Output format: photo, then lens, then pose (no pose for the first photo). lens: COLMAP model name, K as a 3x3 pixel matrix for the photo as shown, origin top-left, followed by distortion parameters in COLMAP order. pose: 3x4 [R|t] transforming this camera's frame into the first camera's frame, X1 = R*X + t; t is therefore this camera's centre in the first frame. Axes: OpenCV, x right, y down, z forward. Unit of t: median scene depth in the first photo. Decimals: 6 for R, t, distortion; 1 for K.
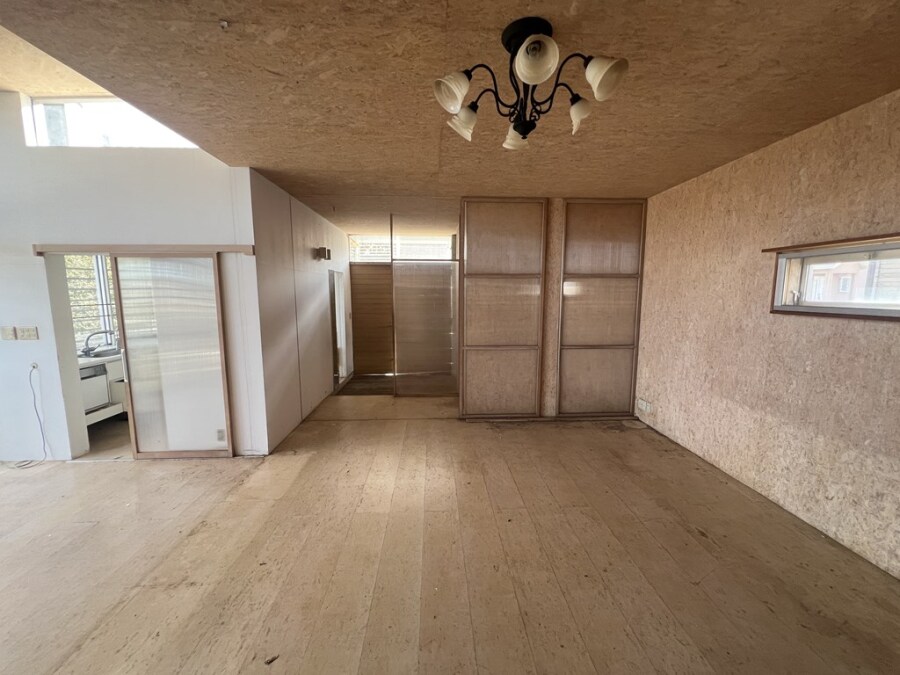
lens RADIAL K [[362.3, 0, 449.9], [0, 362.3, 337.8], [0, 0, 1]] dist [-0.000227, -0.000061]
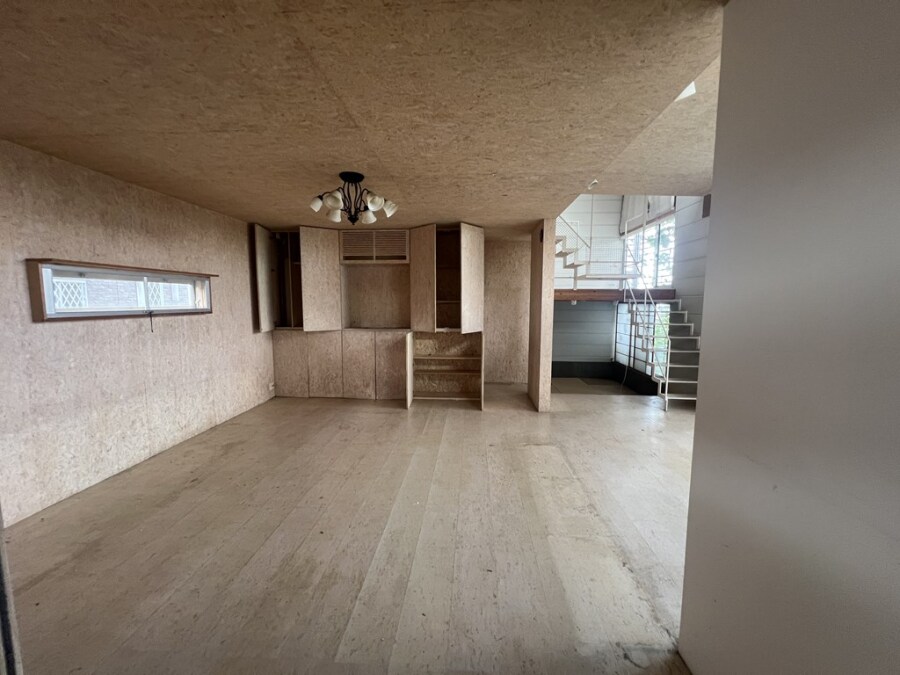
lens RADIAL K [[362.3, 0, 449.9], [0, 362.3, 337.8], [0, 0, 1]] dist [-0.000227, -0.000061]
pose [[-0.993883, -0.010612, 0.109926, -0.347506], [0.014442, 0.974336, 0.224634, -0.235764], [-0.109488, 0.224848, -0.968223, 1.879888]]
